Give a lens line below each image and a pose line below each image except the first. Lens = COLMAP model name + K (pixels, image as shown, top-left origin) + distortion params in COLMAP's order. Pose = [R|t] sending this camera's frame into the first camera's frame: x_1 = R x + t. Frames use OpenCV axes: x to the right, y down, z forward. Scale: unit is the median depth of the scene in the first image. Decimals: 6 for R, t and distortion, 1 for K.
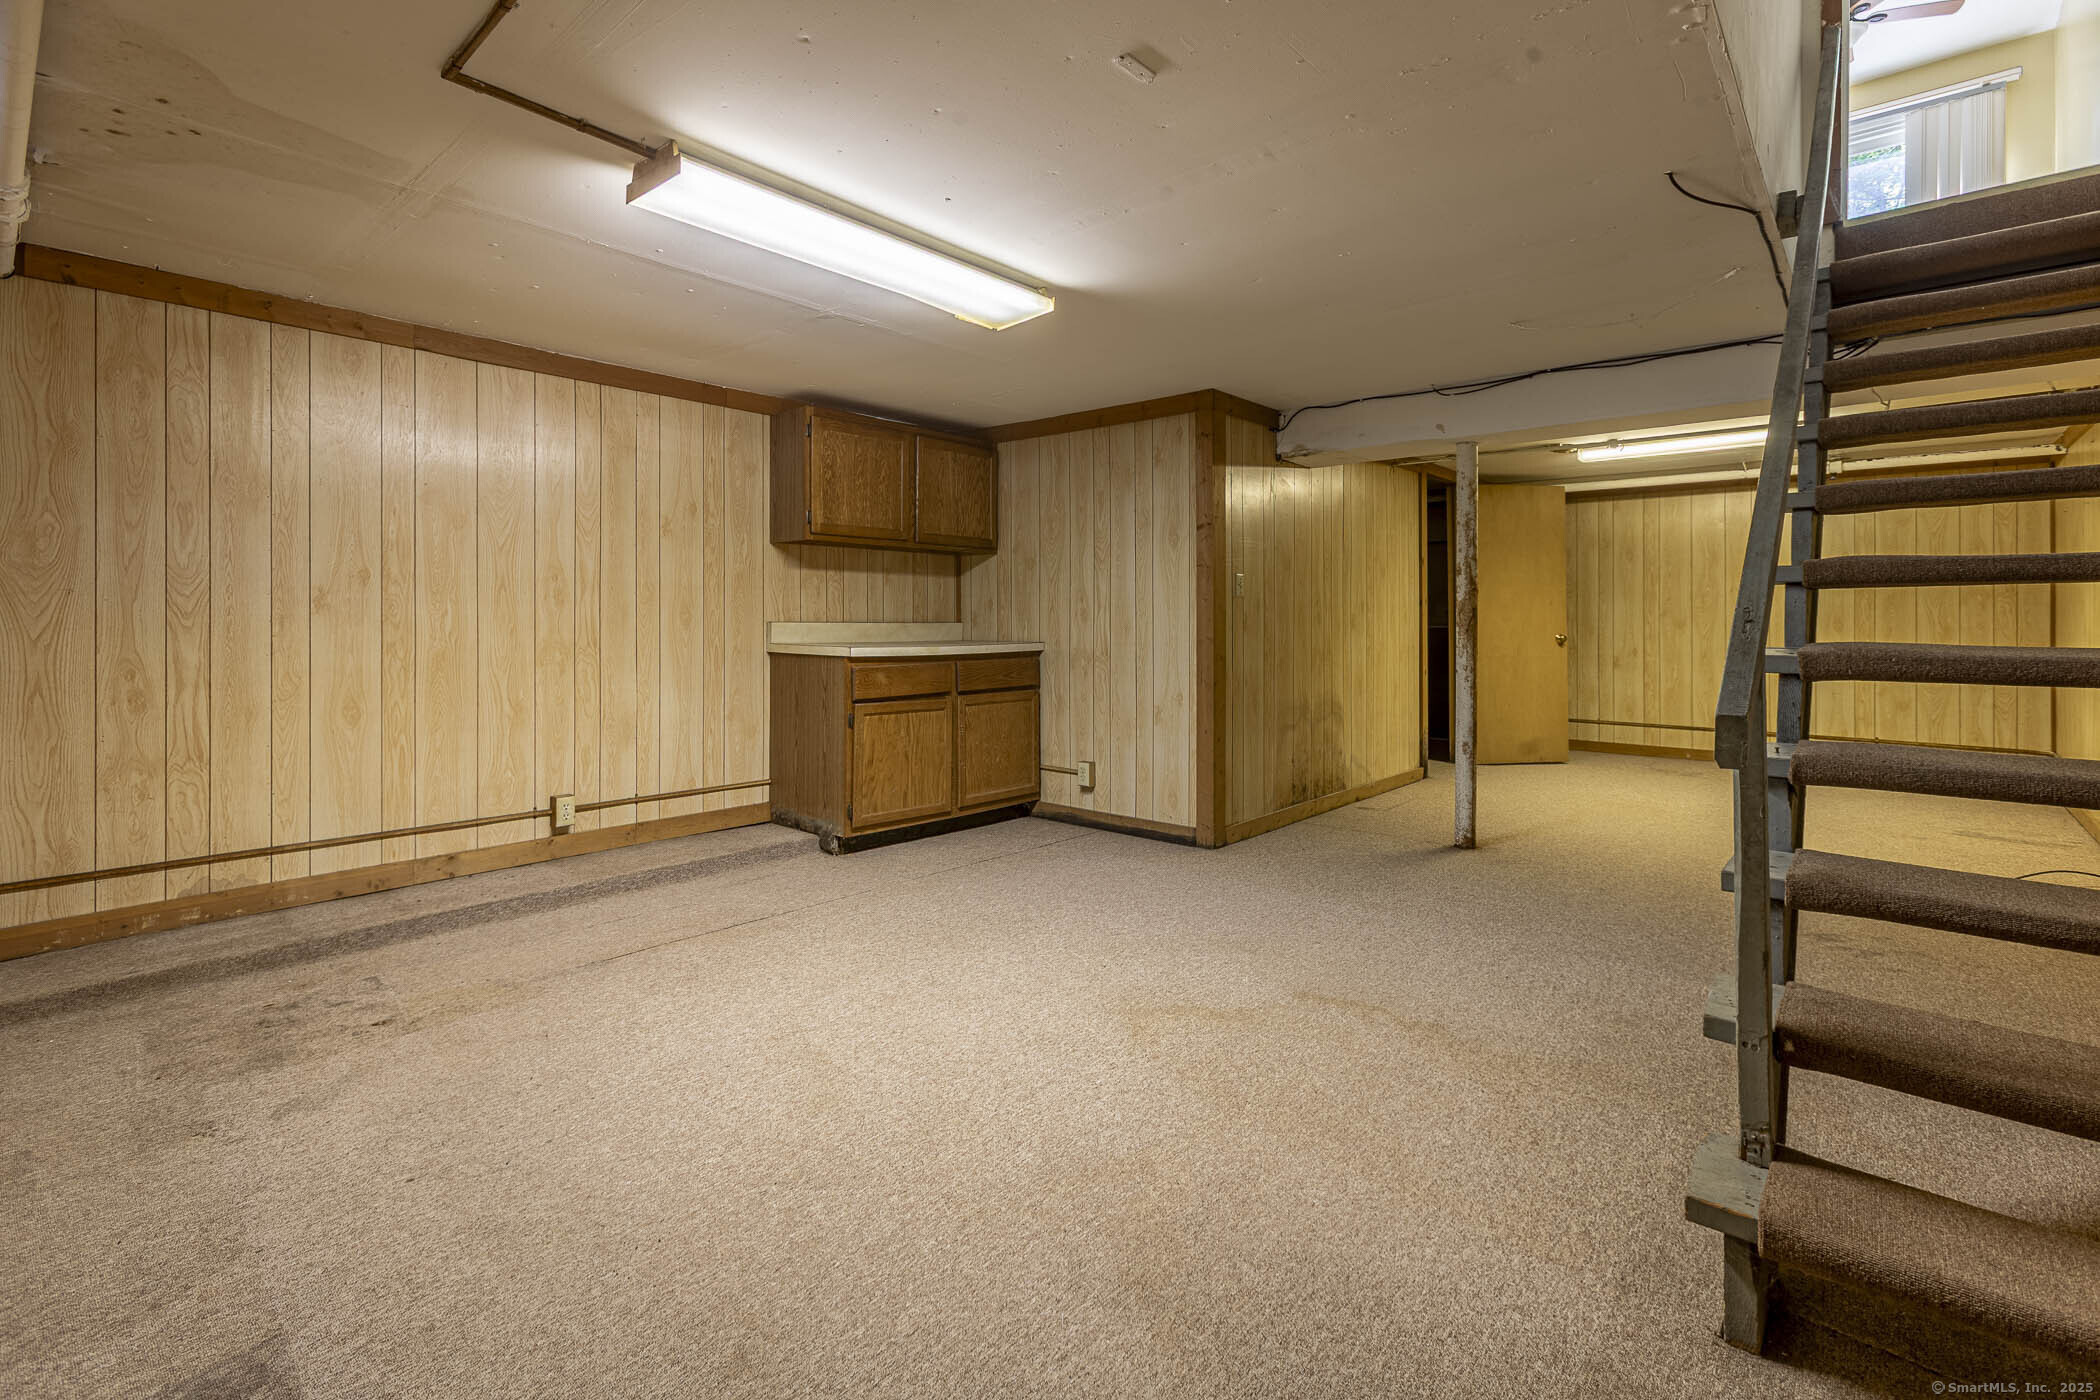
lens RADIAL K [[965.9, 0, 1051.1], [0, 965.9, 622.4], [0, 0, 1]] dist [-0.019505, 0.000144]
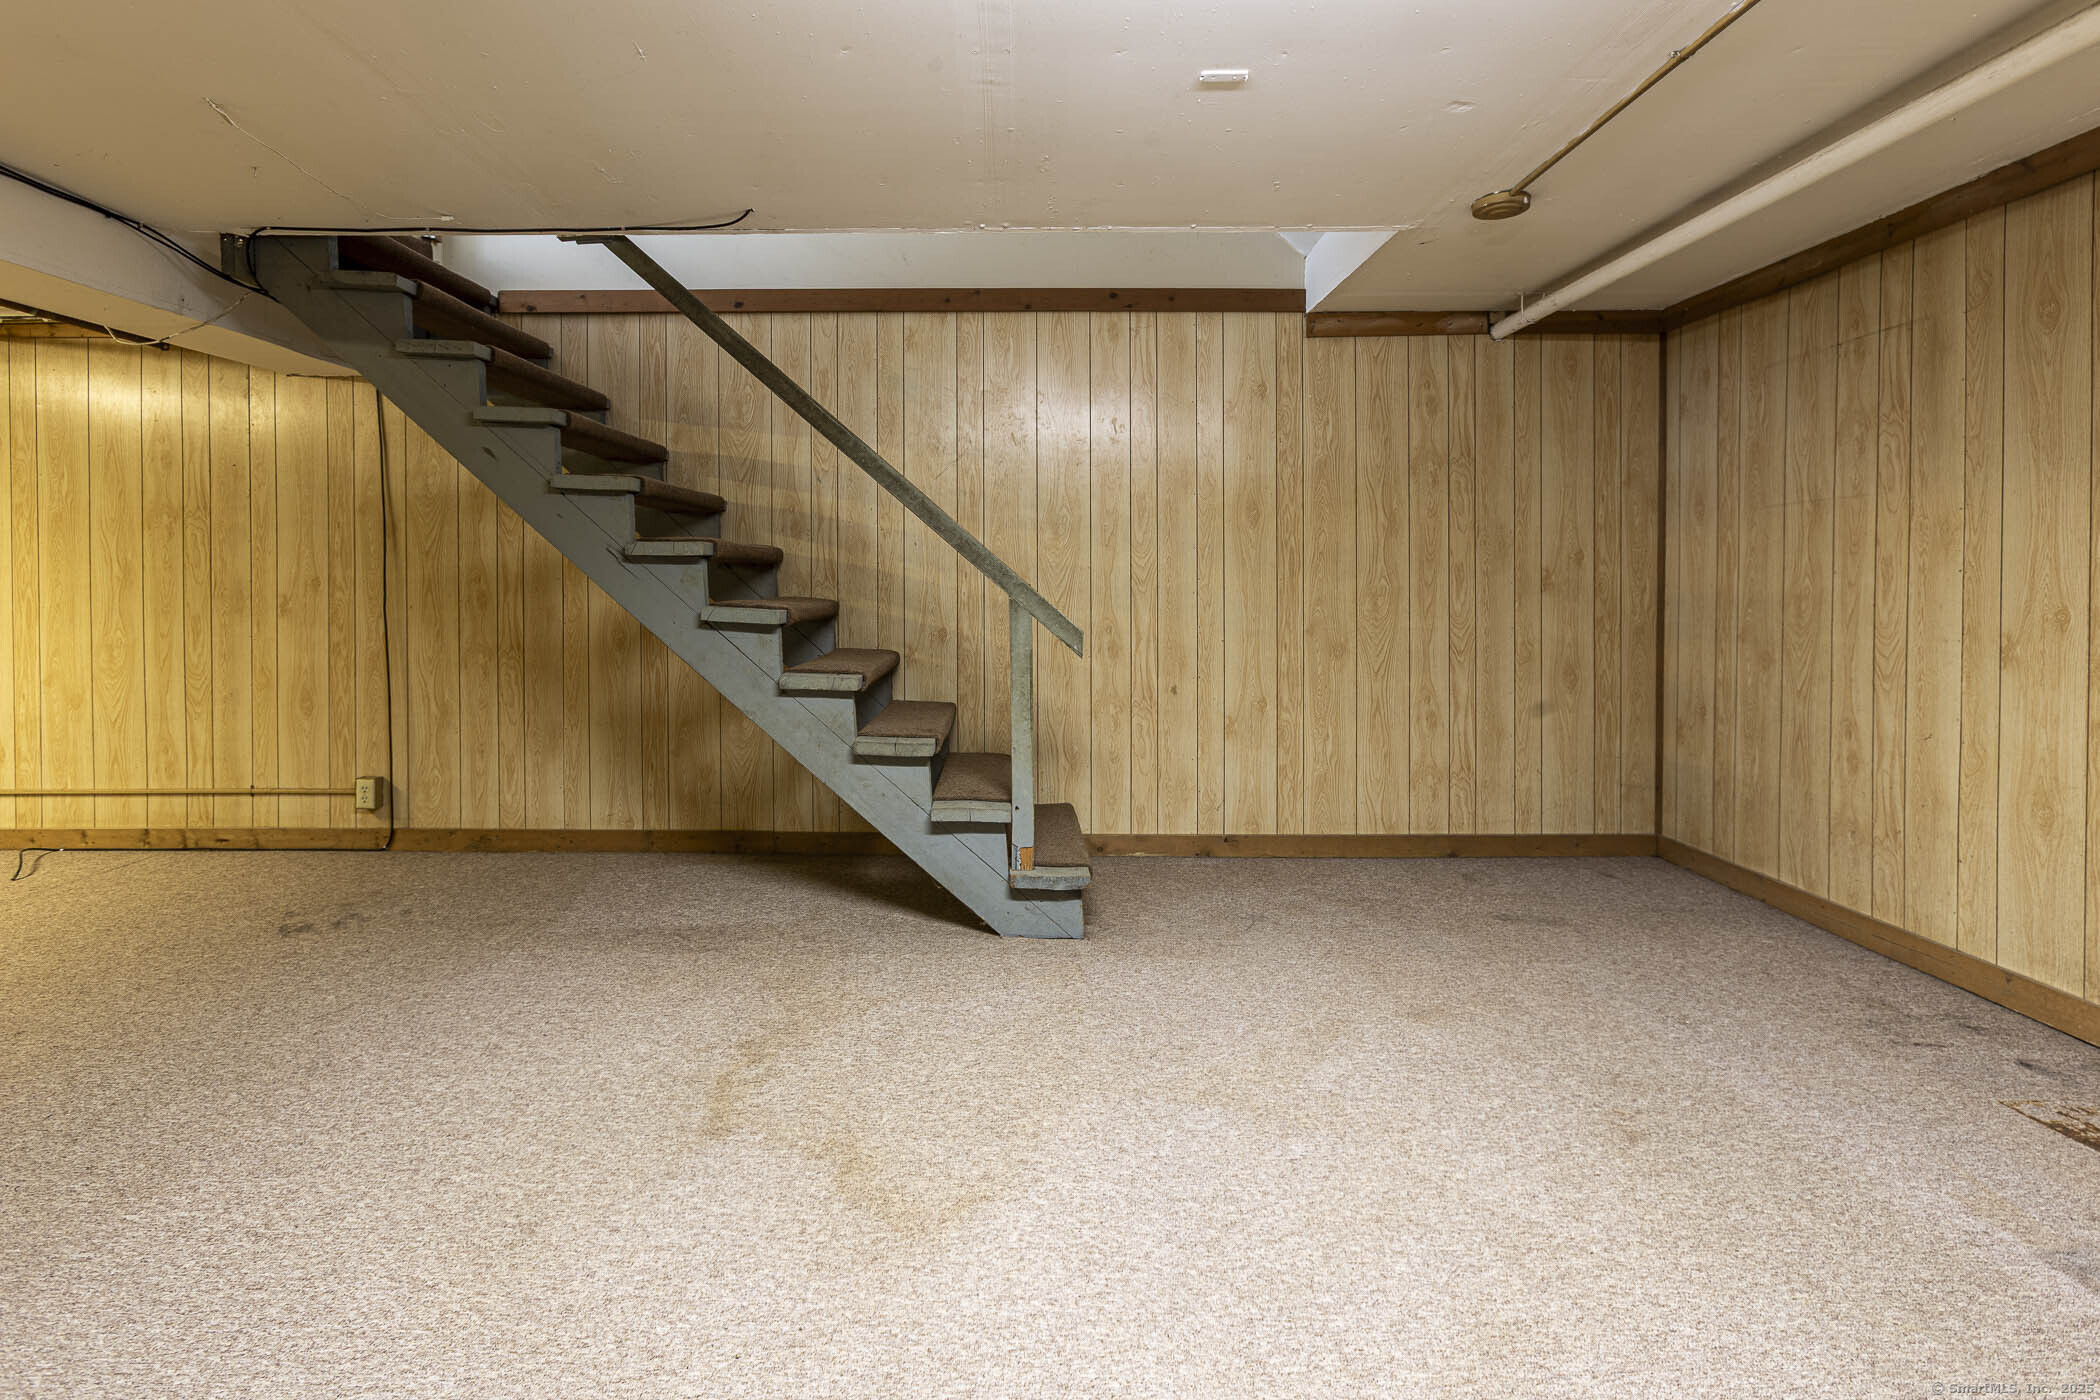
lens RADIAL K [[994.2, 0, 979.2], [0, 994.2, 593.1], [0, 0, 1]] dist [-0.017392, 0.000252]
pose [[-0.641439, -0.010499, 0.767102, -0.234170], [0.002482, 0.999873, 0.015760, -0.005327], [-0.767170, 0.012014, -0.641332, 0.767200]]
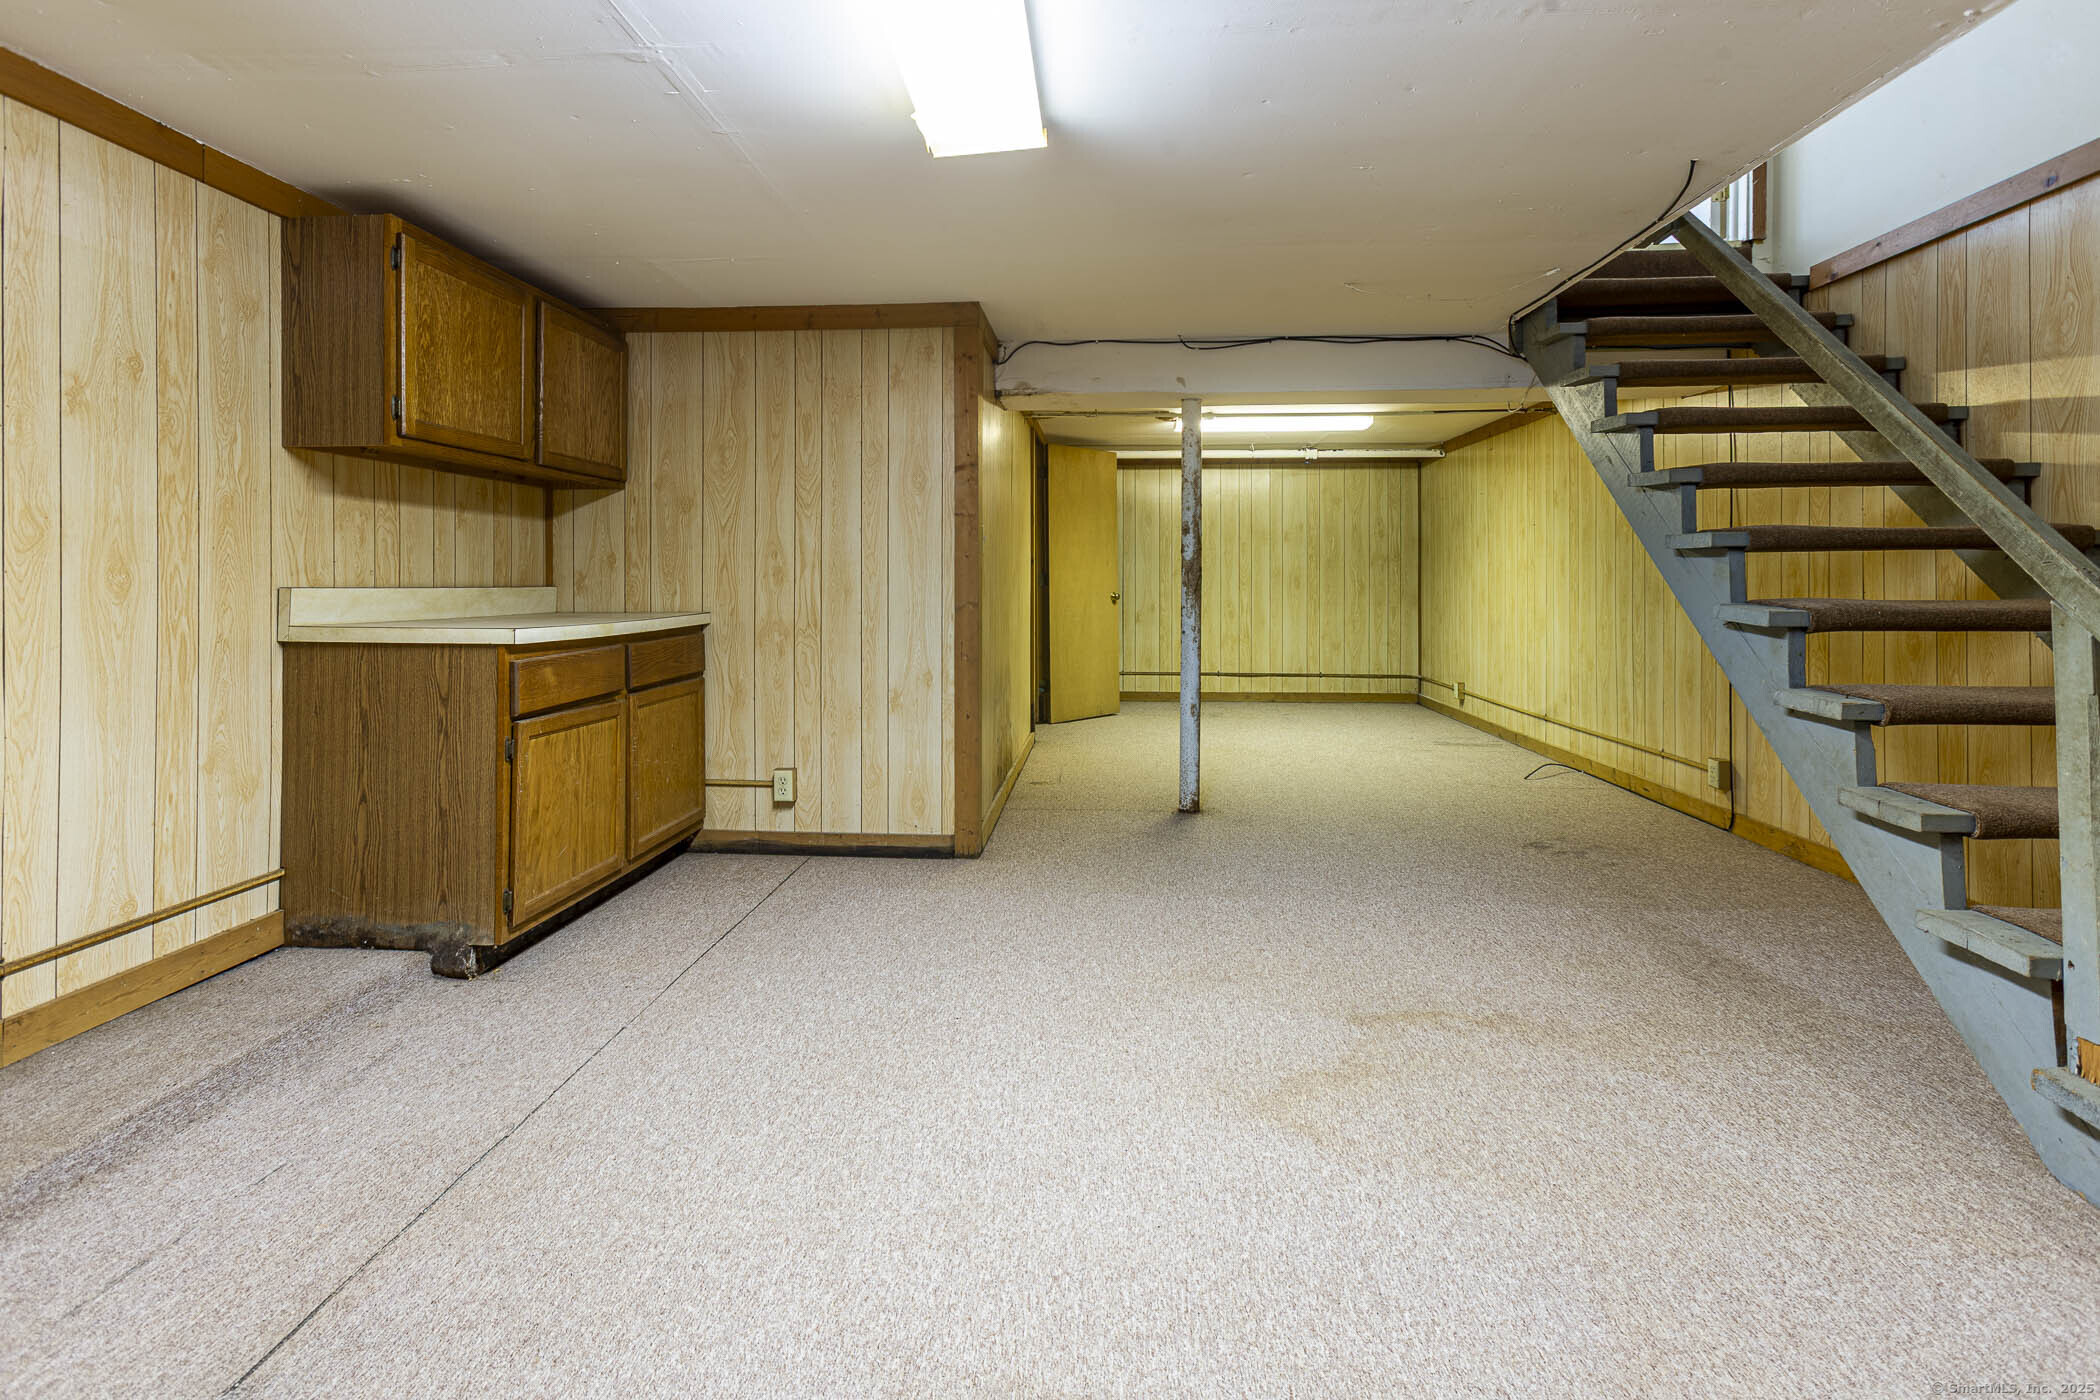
lens RADIAL K [[984.5, 0, 1056.6], [0, 984.5, 580.0], [0, 0, 1]] dist [-0.020230, 0.015657]
pose [[0.793182, -0.003392, 0.608975, -0.282065], [0.004987, 0.999987, -0.000926, -0.002205], [-0.608964, 0.003771, 0.793189, 0.276972]]
